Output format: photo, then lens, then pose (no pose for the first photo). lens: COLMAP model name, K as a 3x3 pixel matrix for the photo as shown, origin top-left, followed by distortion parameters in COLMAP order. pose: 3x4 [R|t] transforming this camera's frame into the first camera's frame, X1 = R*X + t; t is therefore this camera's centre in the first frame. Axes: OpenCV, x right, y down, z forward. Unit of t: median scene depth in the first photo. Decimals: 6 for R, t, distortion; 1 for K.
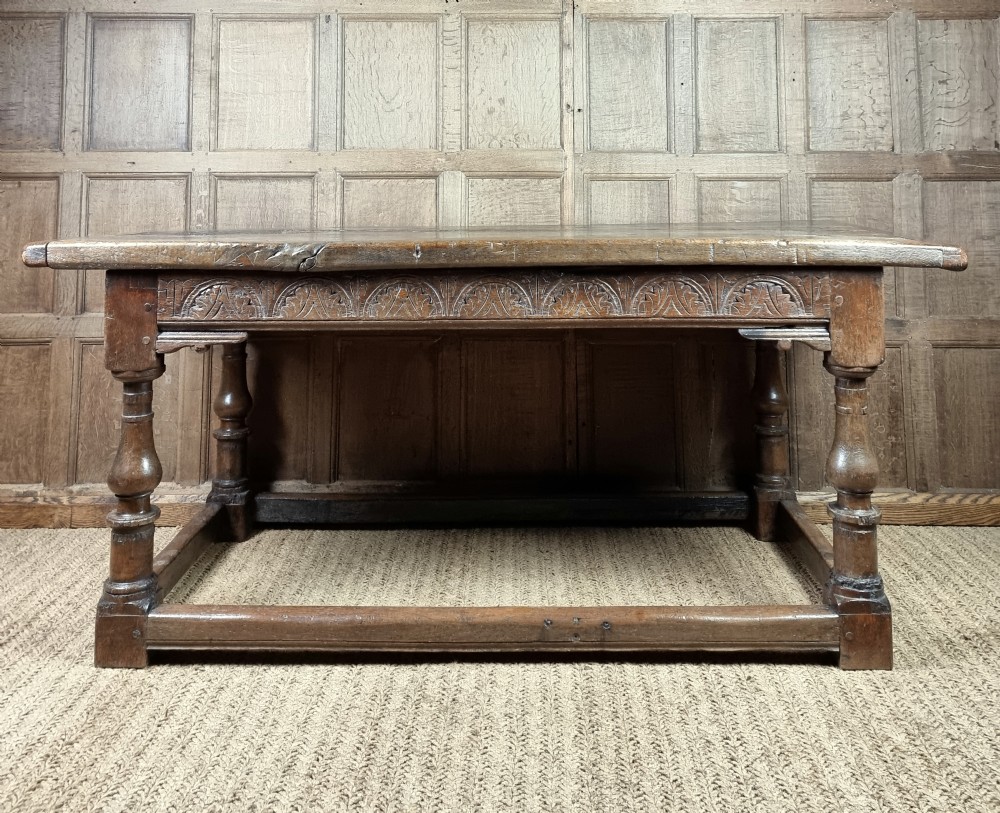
lens RADIAL K [[949.6, 0, 504.0], [0, 949.6, 139.4], [0, 0, 1]] dist [0.058599, 0.000000]
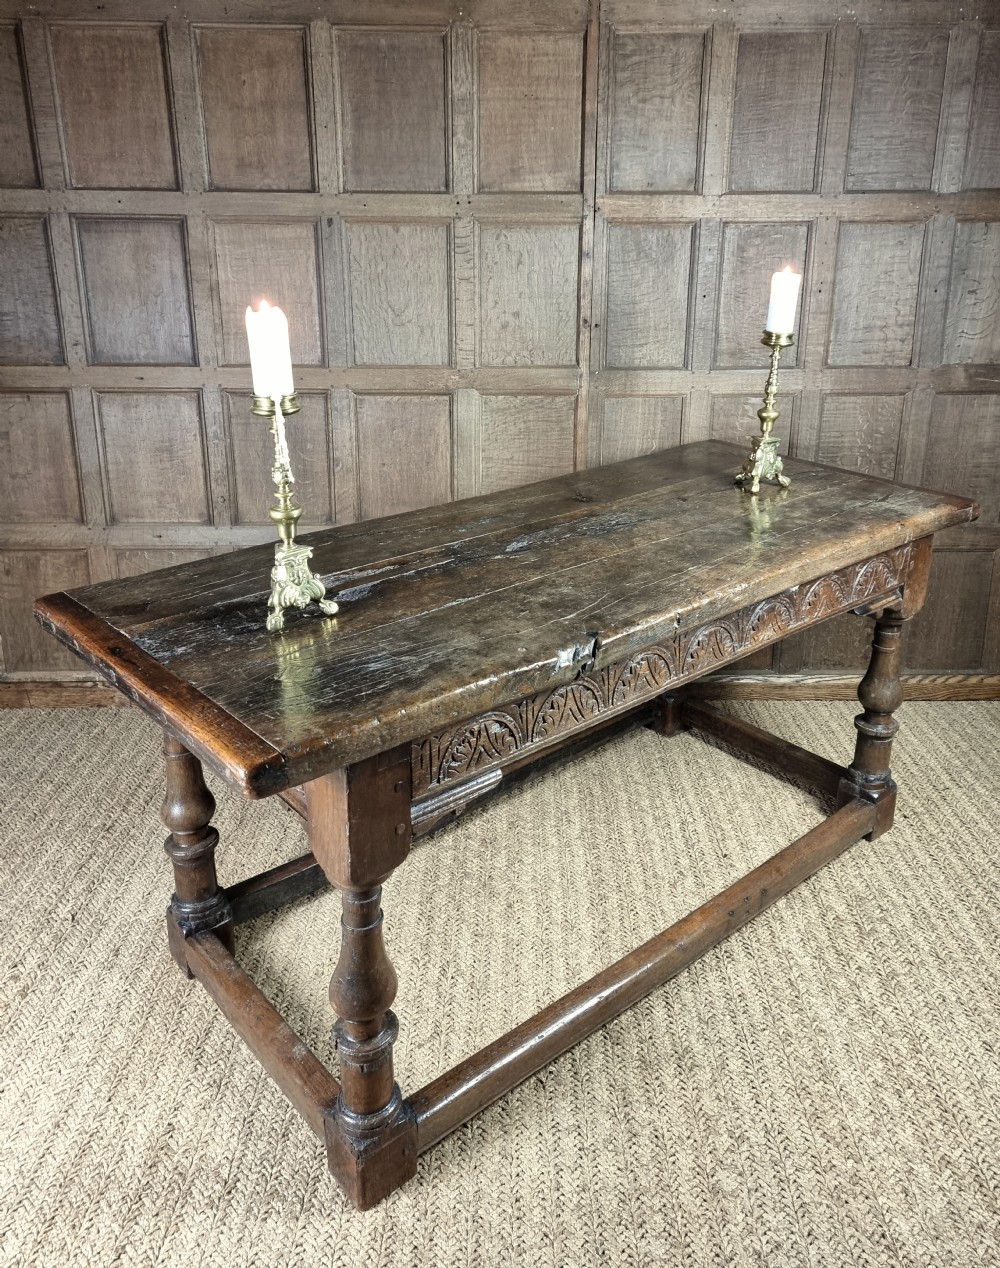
lens RADIAL K [[1012.3, 0, 500.3], [0, 1012.3, 555.4], [0, 0, 1]] dist [0.084739, -0.063017]
pose [[0.999763, -0.004108, 0.021398, -0.042823], [-0.003759, 0.934826, 0.355086, -0.182805], [-0.021462, -0.355082, 0.934589, -0.054730]]
